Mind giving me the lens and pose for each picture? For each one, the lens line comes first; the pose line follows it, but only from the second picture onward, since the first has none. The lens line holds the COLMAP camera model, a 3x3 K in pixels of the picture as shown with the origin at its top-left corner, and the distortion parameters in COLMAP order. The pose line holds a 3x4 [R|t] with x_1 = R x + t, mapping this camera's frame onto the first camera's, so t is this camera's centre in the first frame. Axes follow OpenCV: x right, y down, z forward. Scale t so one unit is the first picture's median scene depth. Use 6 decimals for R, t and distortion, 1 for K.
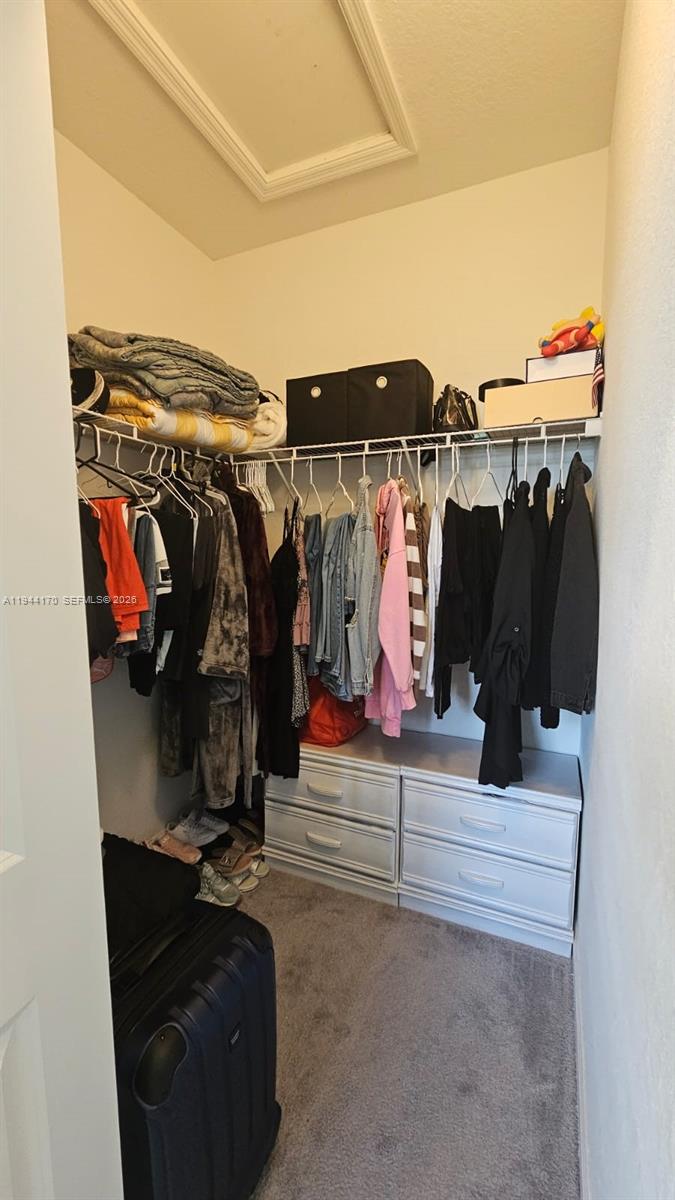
lens RADIAL K [[488.6, 0, 336.6], [0, 488.6, 598.8], [0, 0, 1]] dist [-0.001006, -0.000883]
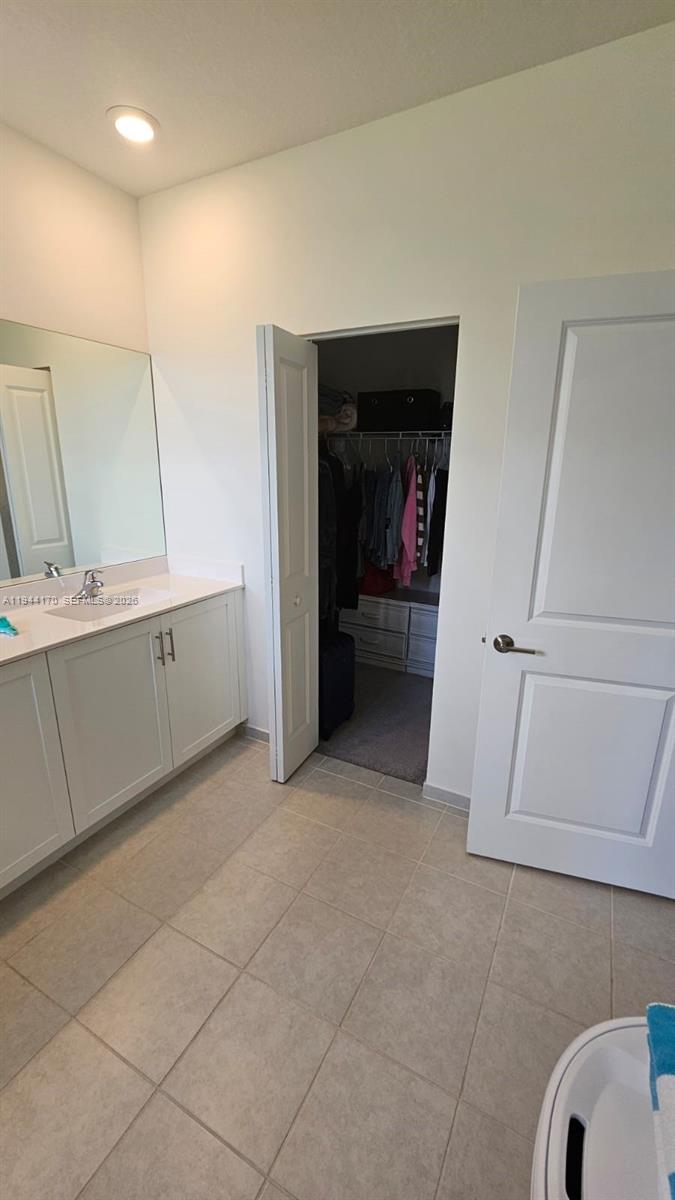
lens RADIAL K [[488.6, 0, 346.0], [0, 488.6, 596.3], [0, 0, 1]] dist [-0.001006, -0.000883]
pose [[0.997480, 0.039032, -0.059242, -0.012721], [-0.029170, 0.986842, 0.159036, 0.008704], [0.064670, -0.156907, 0.985494, -1.007362]]
